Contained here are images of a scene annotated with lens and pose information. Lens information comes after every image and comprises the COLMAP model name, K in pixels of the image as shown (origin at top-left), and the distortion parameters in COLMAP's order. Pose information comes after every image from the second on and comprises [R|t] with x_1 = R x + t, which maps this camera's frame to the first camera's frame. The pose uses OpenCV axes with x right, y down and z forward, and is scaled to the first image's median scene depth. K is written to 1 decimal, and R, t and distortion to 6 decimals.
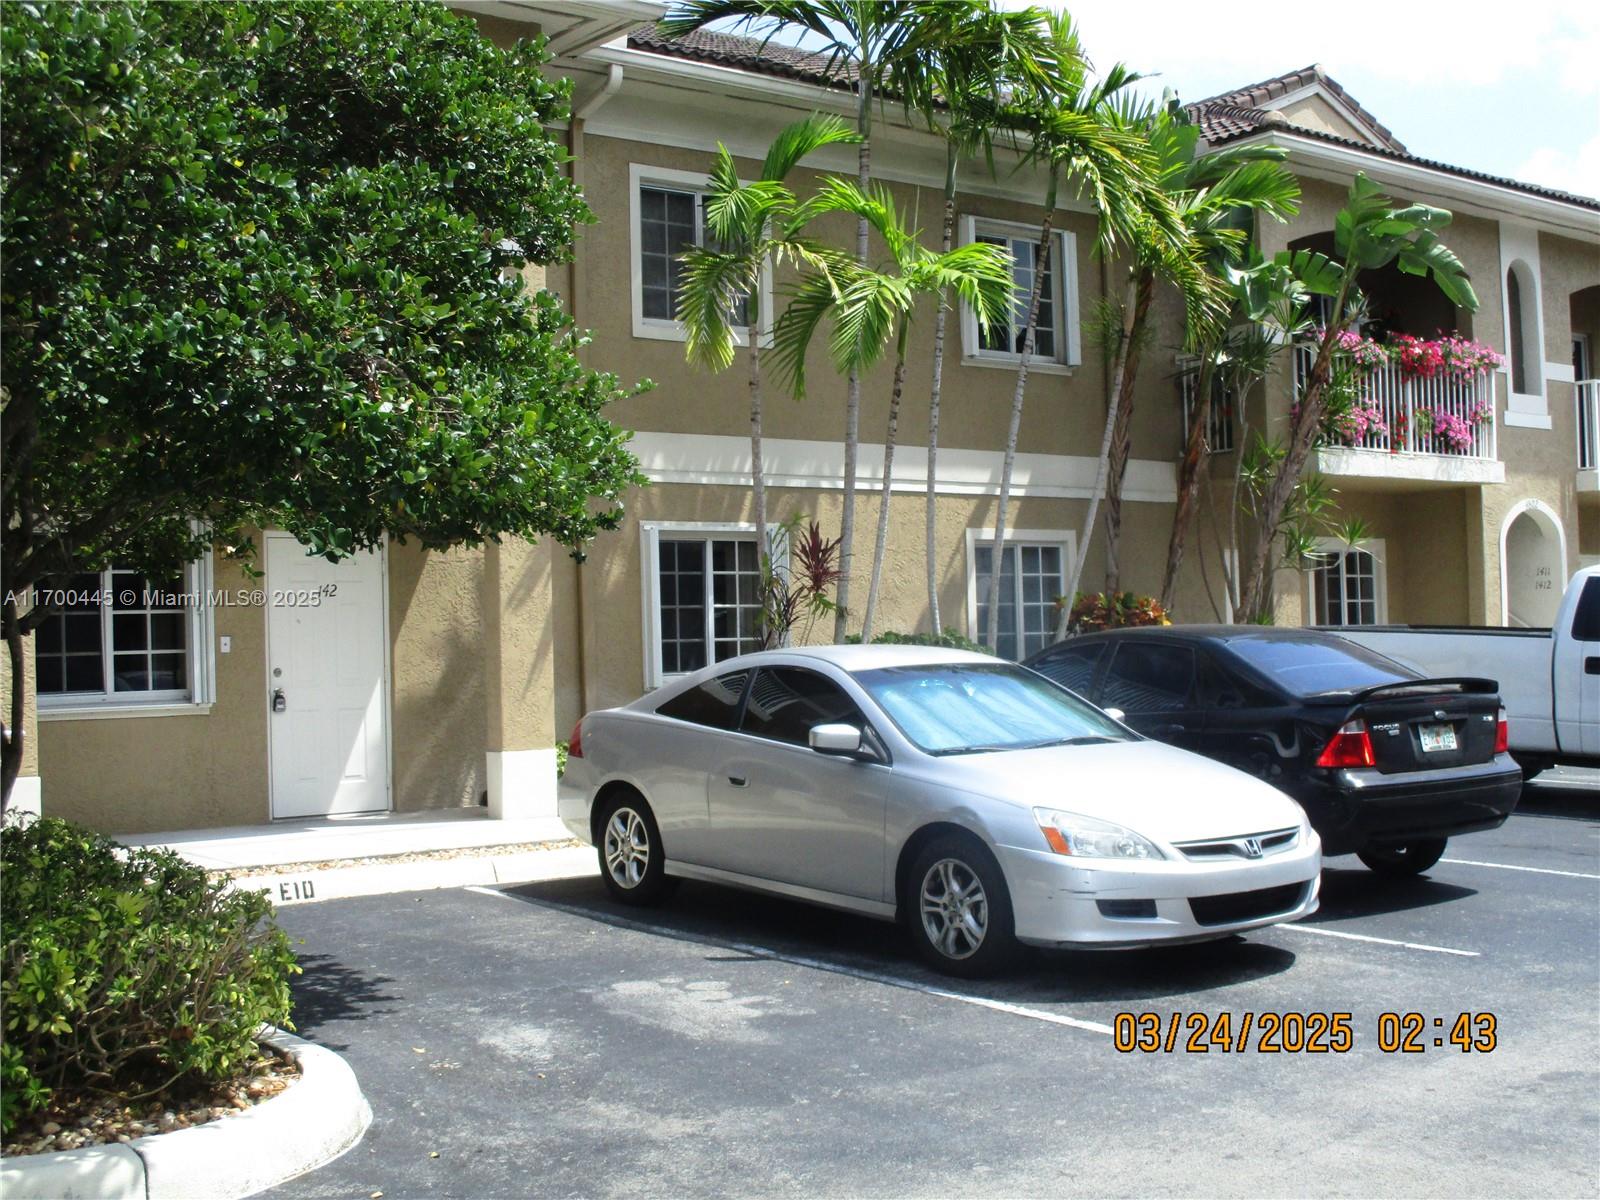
lens RADIAL K [[1656.1, 0, 800.0], [0, 1656.1, 600.0], [0, 0, 1]] dist [-0.071692, 0.001998]
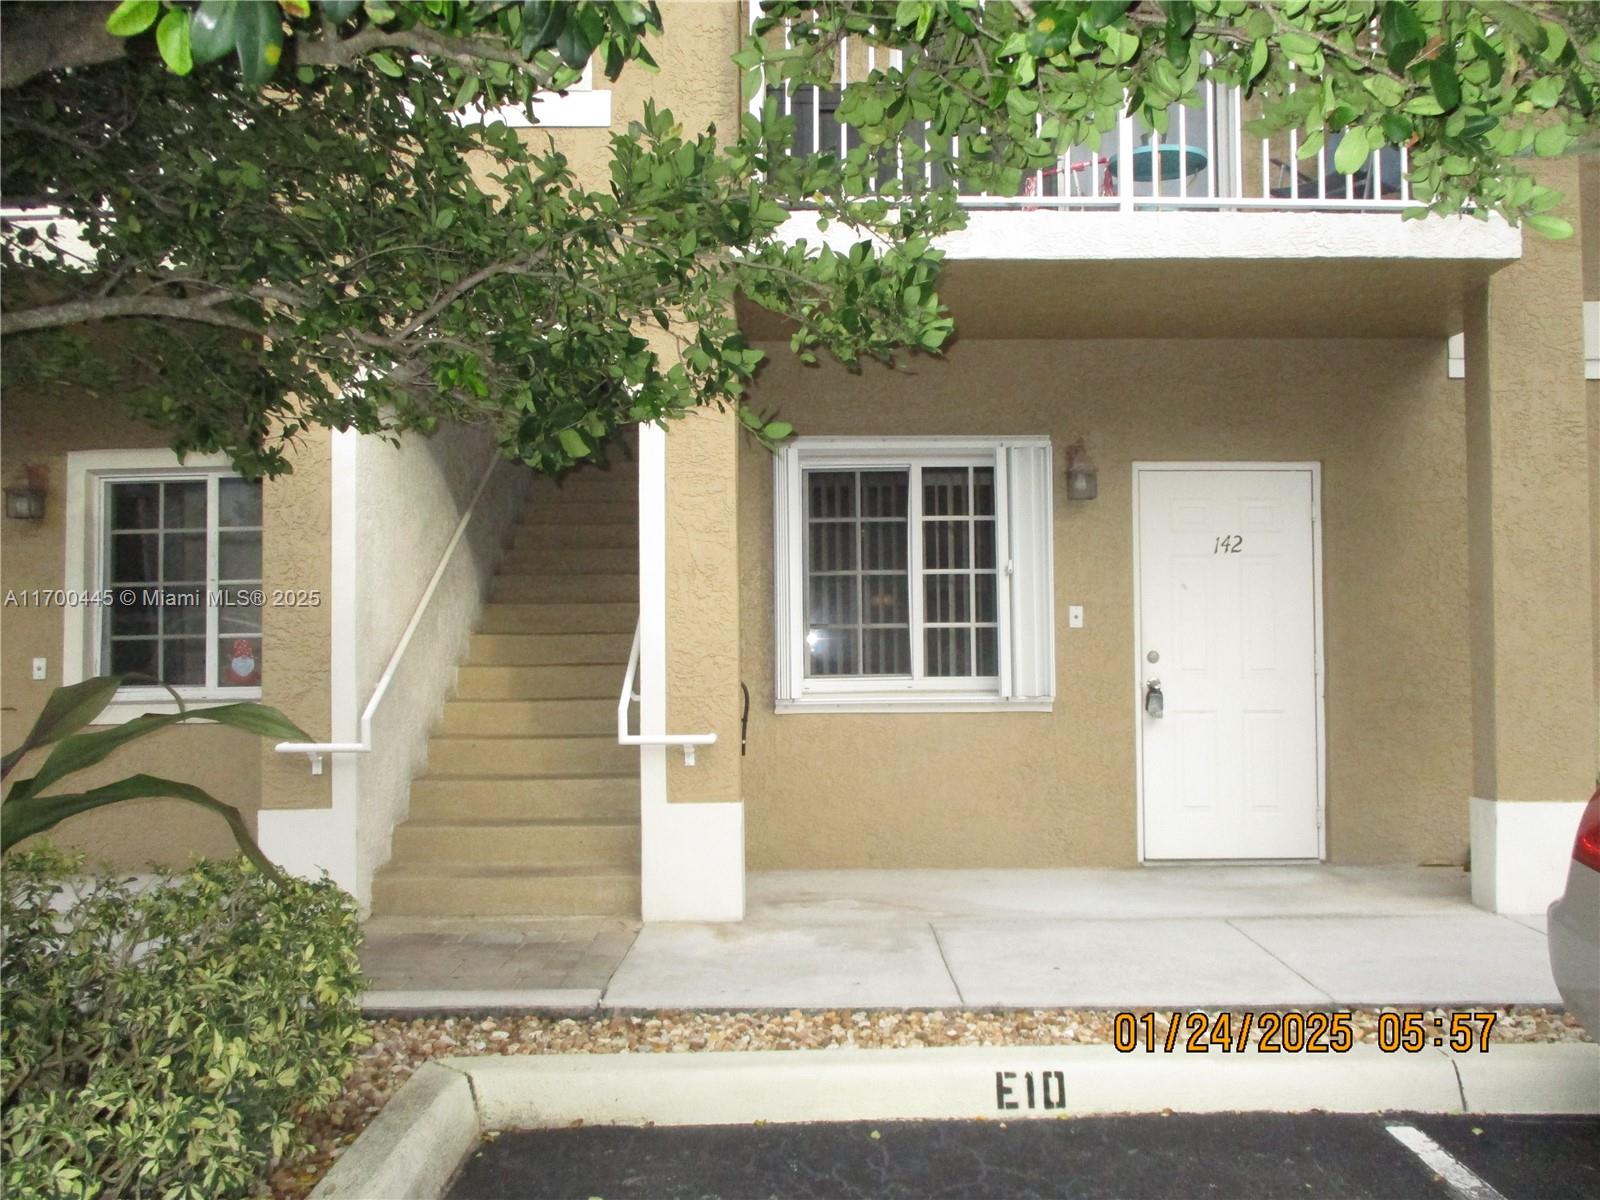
lens RADIAL K [[1361.4, 0, 800.0], [0, 1361.4, 600.0], [0, 0, 1]] dist [-0.004114, -0.001929]
pose [[0.789322, 0.008043, -0.613927, -0.079453], [-0.005188, 0.999966, 0.006431, 0.017214], [0.613958, -0.001891, 0.789336, 0.470239]]
